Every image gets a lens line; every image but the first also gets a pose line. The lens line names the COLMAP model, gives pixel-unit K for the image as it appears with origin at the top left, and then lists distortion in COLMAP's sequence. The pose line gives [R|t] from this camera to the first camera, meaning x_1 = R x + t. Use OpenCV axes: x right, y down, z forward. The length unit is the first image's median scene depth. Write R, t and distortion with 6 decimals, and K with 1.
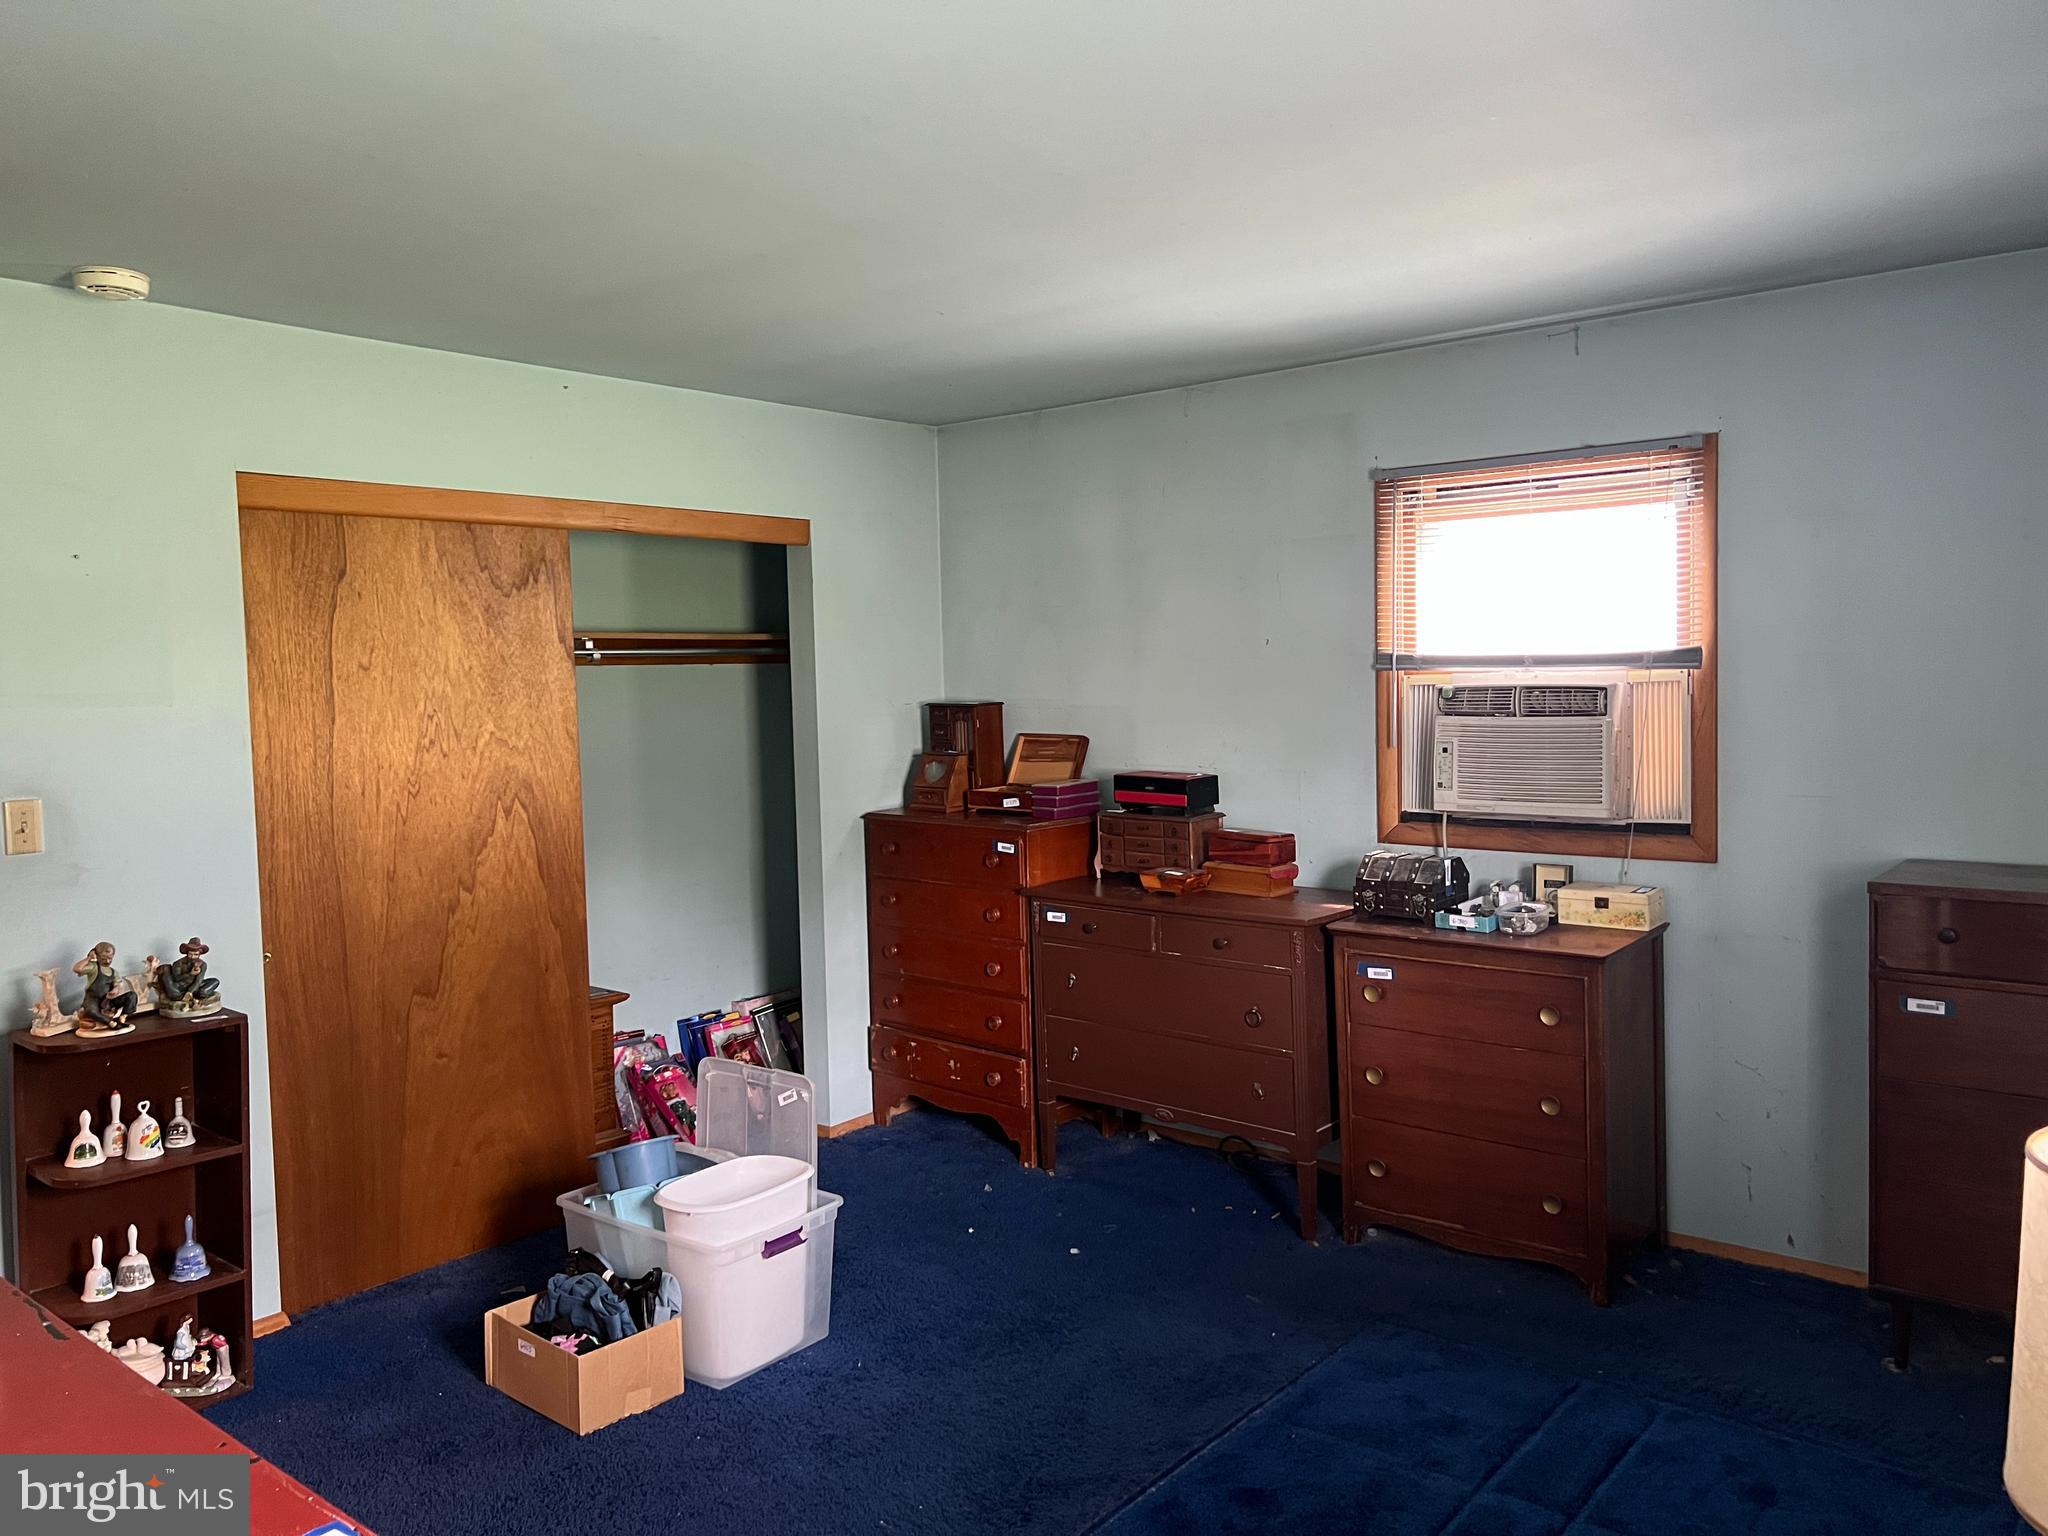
lens RADIAL K [[1533.1, 0, 1025.0], [0, 1533.1, 770.2], [0, 0, 1]] dist [0.063491, -0.075101]
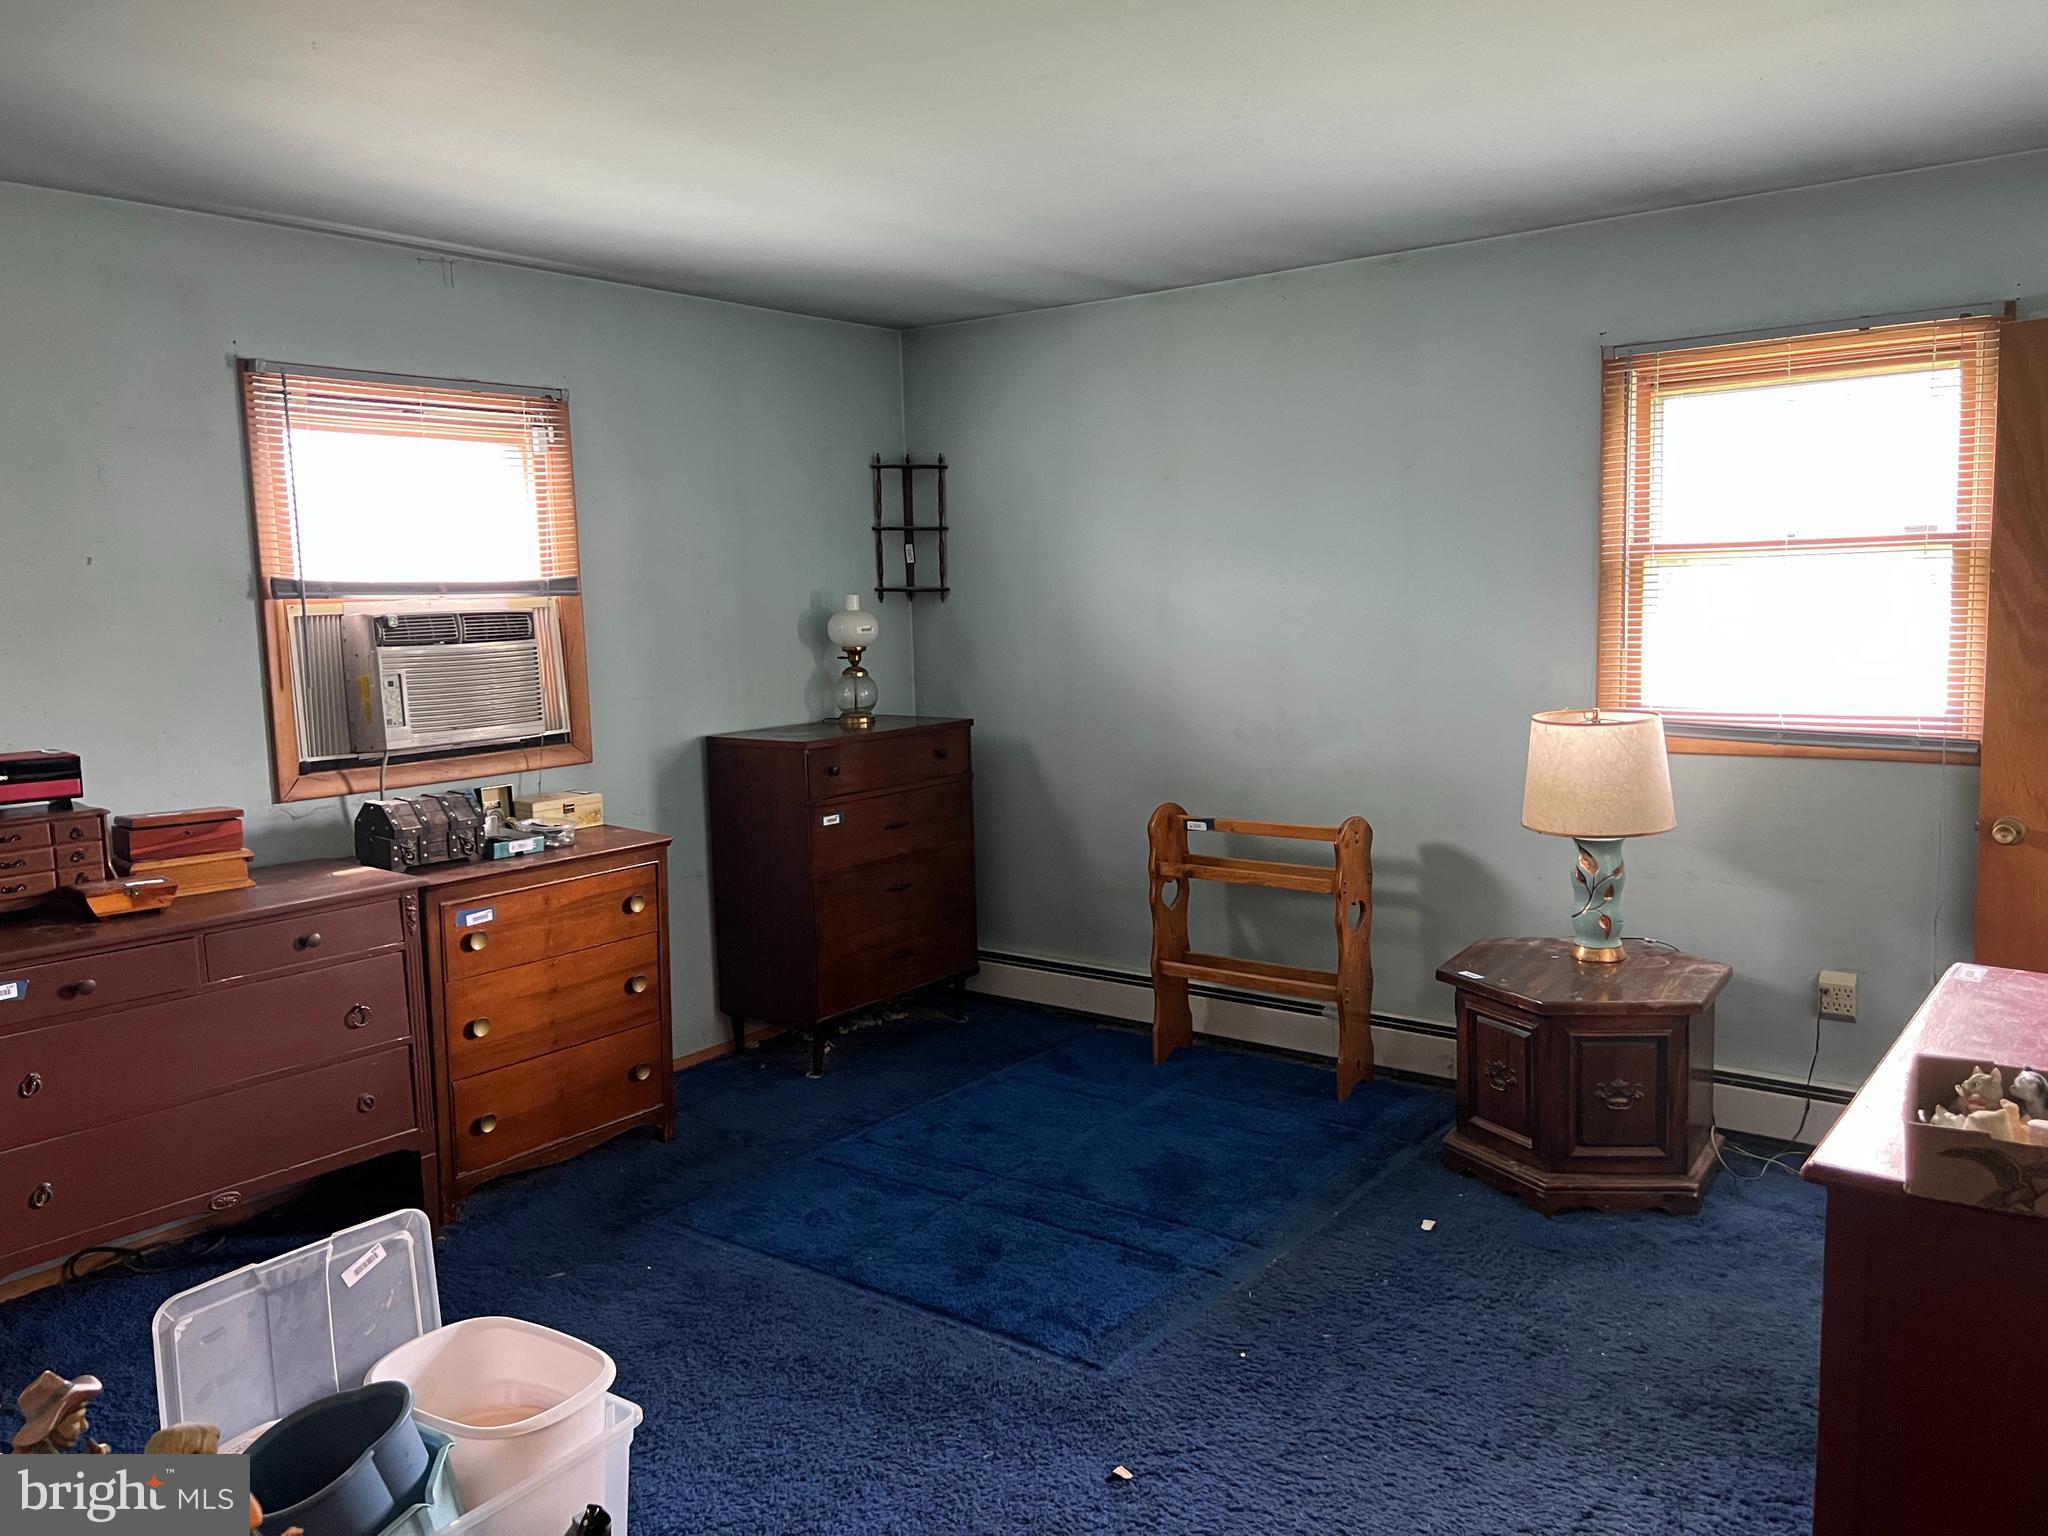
lens RADIAL K [[1533.1, 0, 1027.7], [0, 1533.1, 766.6], [0, 0, 1]] dist [0.063491, -0.075101]
pose [[-0.038197, -0.087693, 0.995415, -0.685895], [0.107505, 0.990000, 0.091341, -0.007632], [-0.993471, 0.110501, -0.028388, 0.670841]]
